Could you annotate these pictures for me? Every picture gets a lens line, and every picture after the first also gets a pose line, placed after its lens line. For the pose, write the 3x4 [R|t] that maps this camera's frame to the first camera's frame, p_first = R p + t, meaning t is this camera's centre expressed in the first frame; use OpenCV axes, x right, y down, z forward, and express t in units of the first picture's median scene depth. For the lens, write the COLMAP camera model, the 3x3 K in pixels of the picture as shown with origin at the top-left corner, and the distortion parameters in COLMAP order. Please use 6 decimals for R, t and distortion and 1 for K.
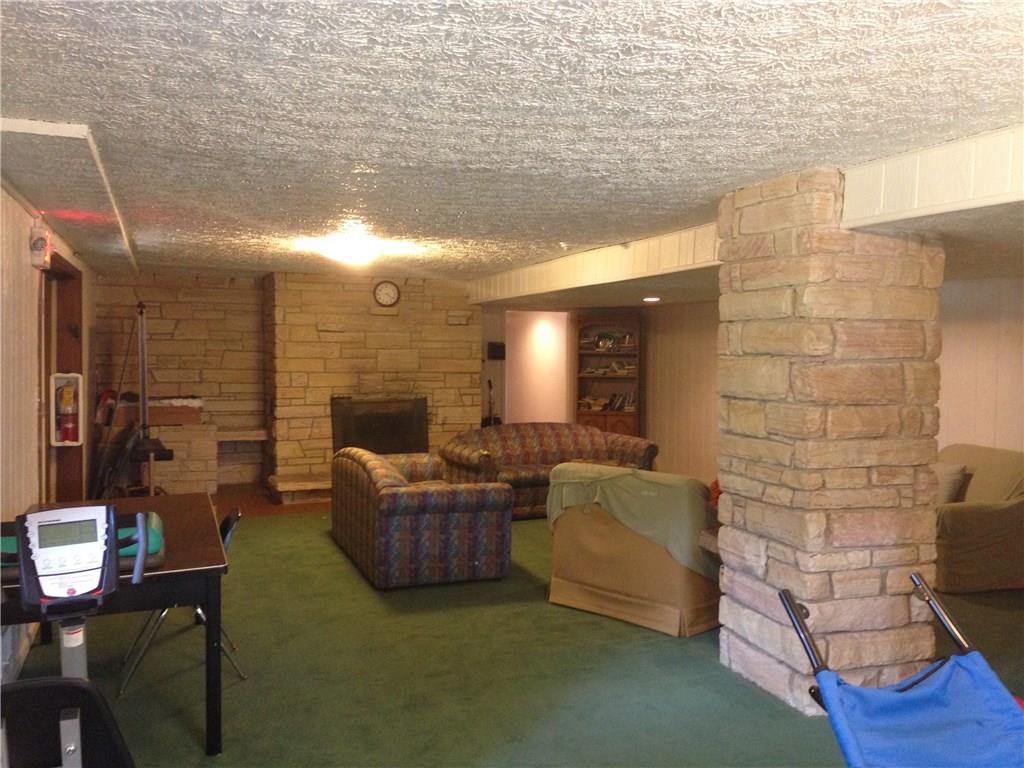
lens RADIAL K [[952.8, 0, 512.8], [0, 952.8, 383.0], [0, 0, 1]] dist [0.101869, 0.000000]
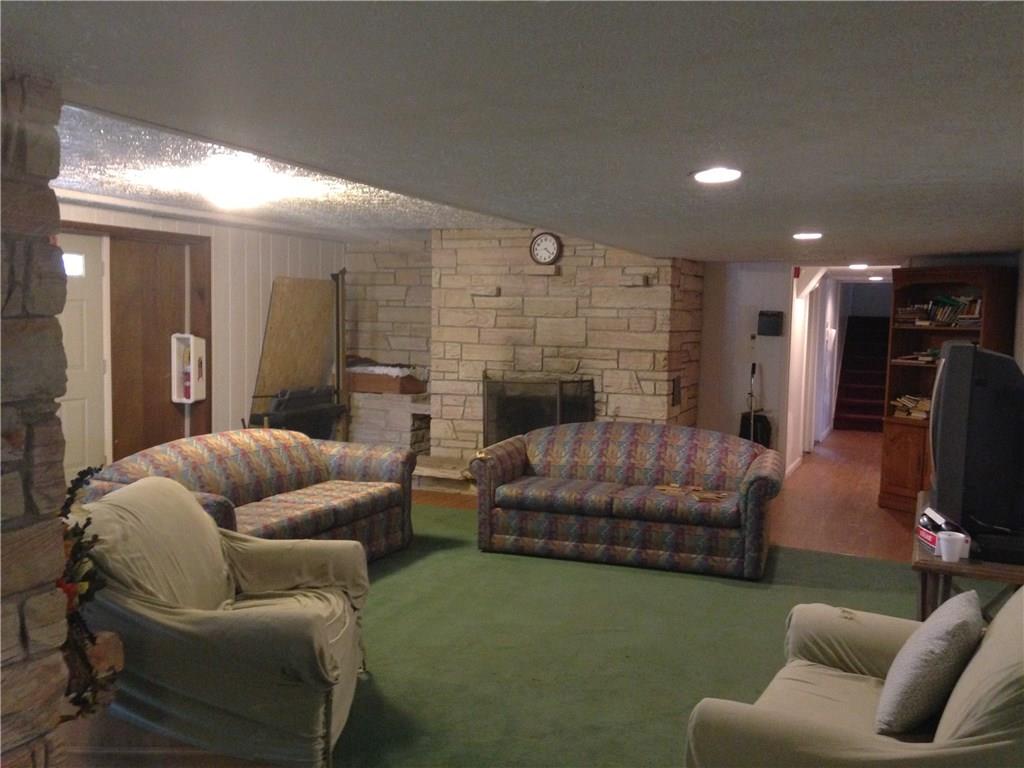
lens RADIAL K [[903.1, 0, 510.9], [0, 903.1, 388.2], [0, 0, 1]] dist [0.087931, 0.003399]
pose [[0.711048, 0.063908, -0.700233, 0.385303], [-0.042429, 0.997946, 0.047995, -0.011119], [0.701862, -0.004416, 0.712299, 0.431652]]
